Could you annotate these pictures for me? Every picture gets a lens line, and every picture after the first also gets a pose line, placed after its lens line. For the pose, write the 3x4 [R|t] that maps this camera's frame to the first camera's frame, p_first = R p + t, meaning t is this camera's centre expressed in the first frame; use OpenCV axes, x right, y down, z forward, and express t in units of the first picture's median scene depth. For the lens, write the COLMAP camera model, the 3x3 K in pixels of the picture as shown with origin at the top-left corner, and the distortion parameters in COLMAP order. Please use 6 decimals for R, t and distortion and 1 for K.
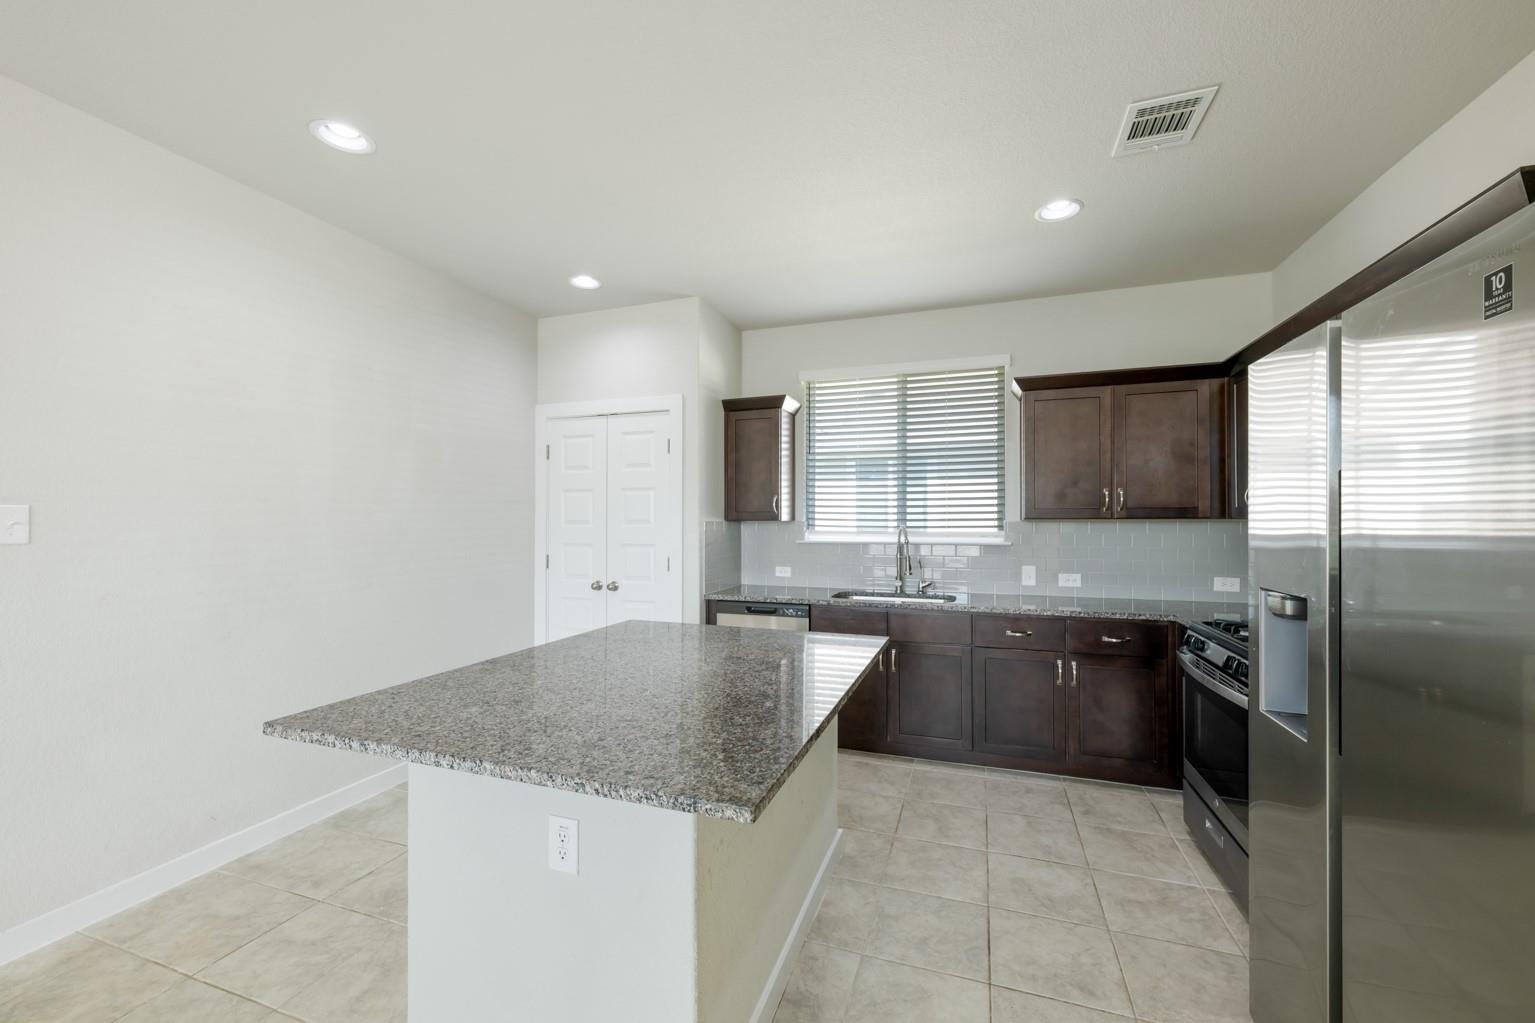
lens RADIAL K [[605.8, 0, 767.1], [0, 605.8, 515.0], [0, 0, 1]] dist [-0.000712, -0.000232]
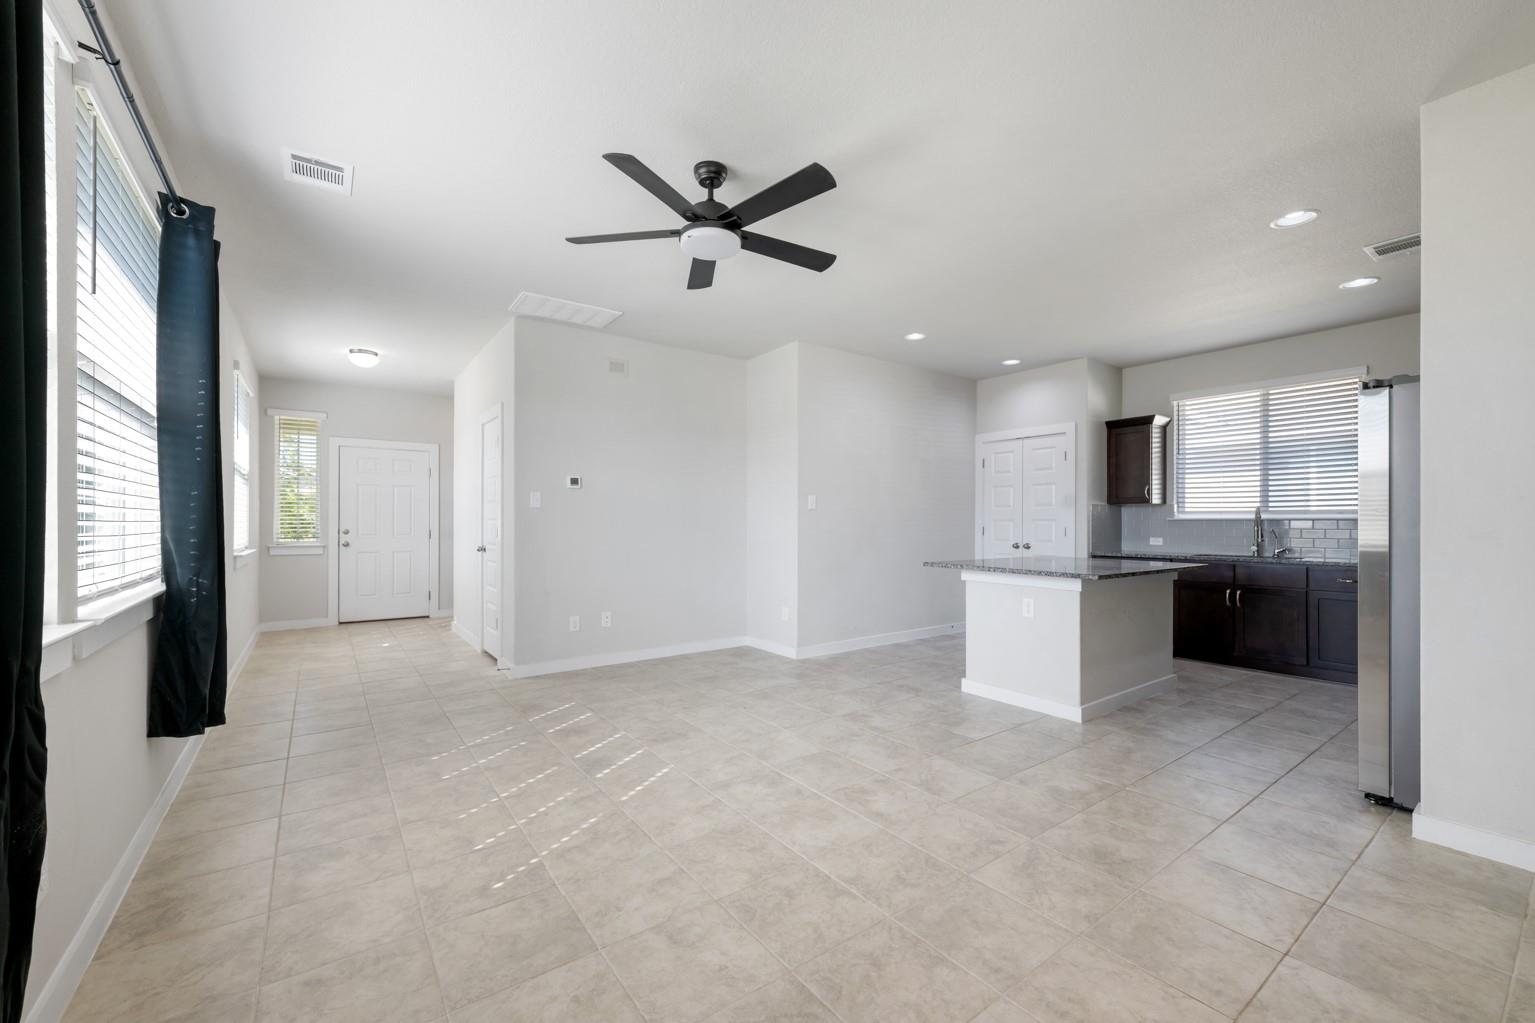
lens RADIAL K [[605.8, 0, 772.7], [0, 605.8, 518.8], [0, 0, 1]] dist [-0.000712, -0.000232]
pose [[0.824164, -0.000475, -0.566352, 0.100530], [0.002530, 0.999993, 0.002843, 0.042408], [0.566346, -0.003776, 0.824159, -0.721091]]
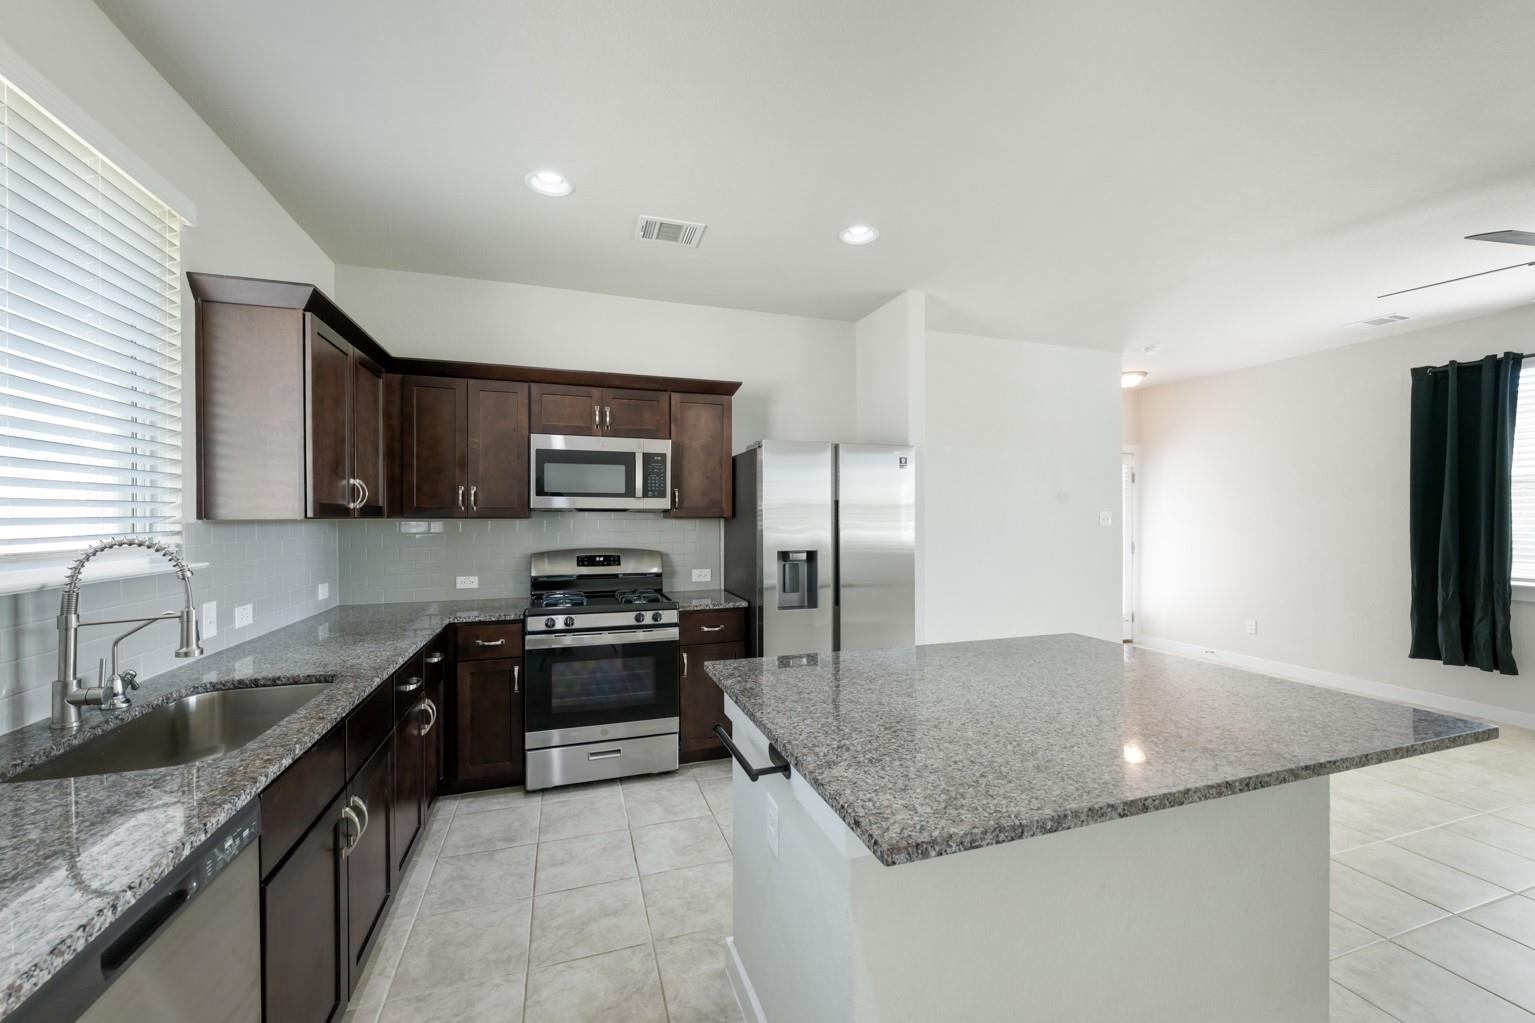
lens RADIAL K [[605.8, 0, 771.4], [0, 605.8, 517.0], [0, 0, 1]] dist [-0.000712, -0.000232]
pose [[-0.616301, 0.004087, 0.787500, -0.326628], [-0.004410, 0.999953, -0.008641, 0.008025], [-0.787499, -0.008798, -0.616254, 0.936550]]
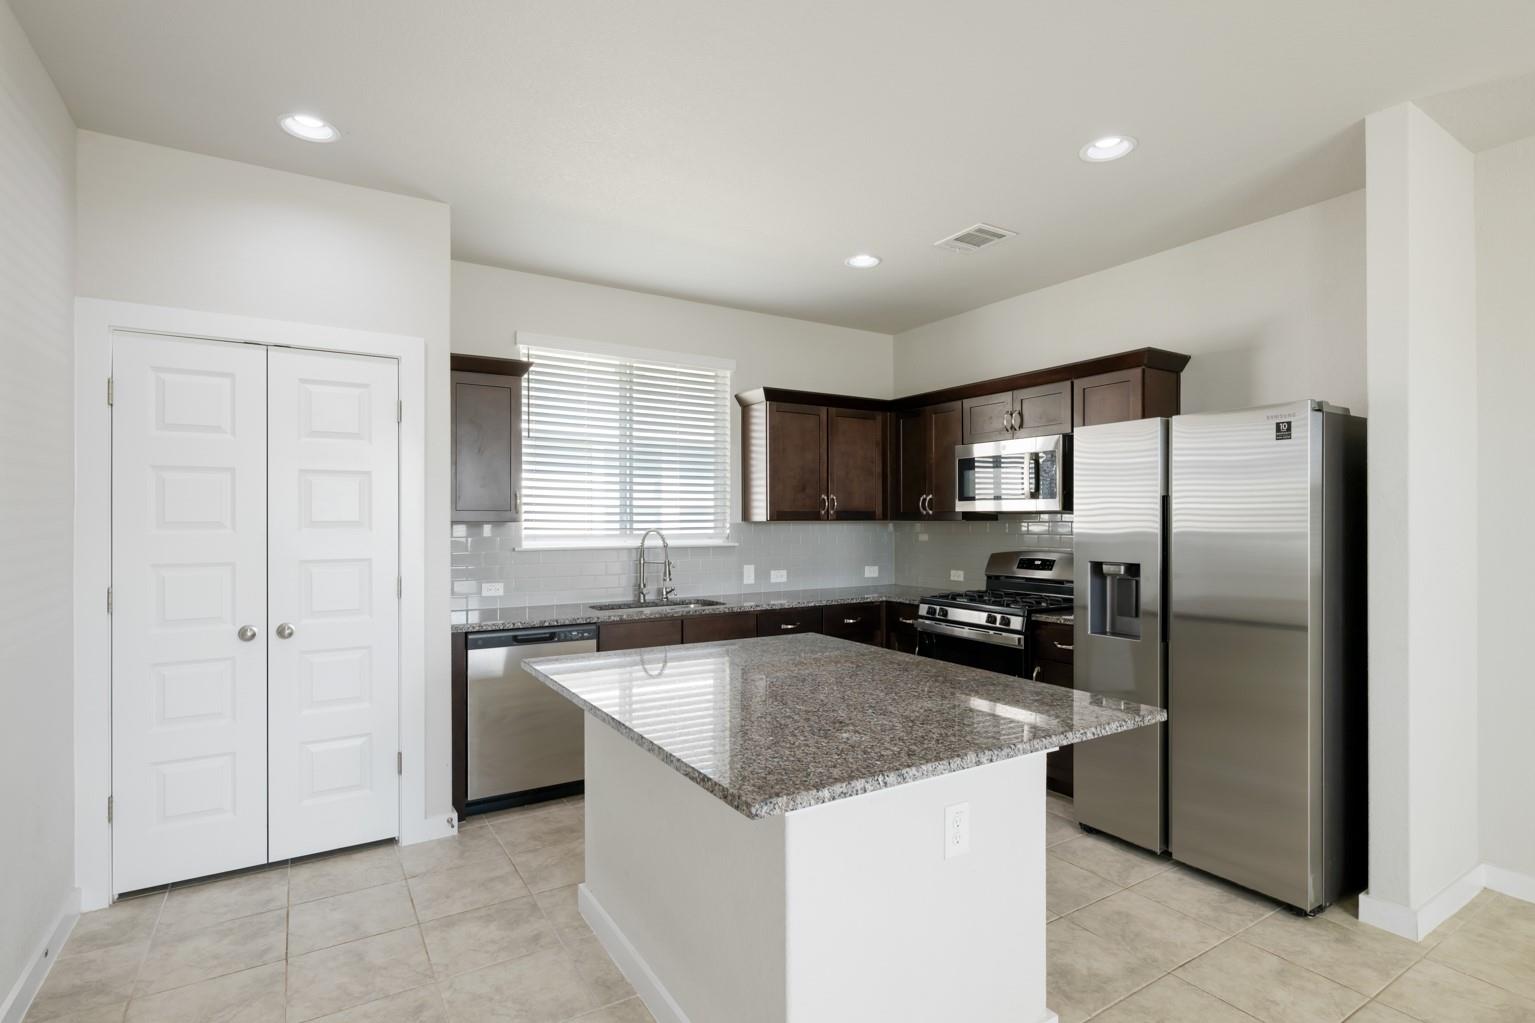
lens RADIAL K [[751.7, 0, 769.8], [0, 751.7, 521.3], [0, 0, 1]] dist [0.002049, -0.000664]
pose [[0.623213, 0.000039, 0.782052, -0.565342], [-0.006315, 0.999968, 0.004982, 0.000976], [-0.782027, -0.008044, 0.623193, 0.159639]]
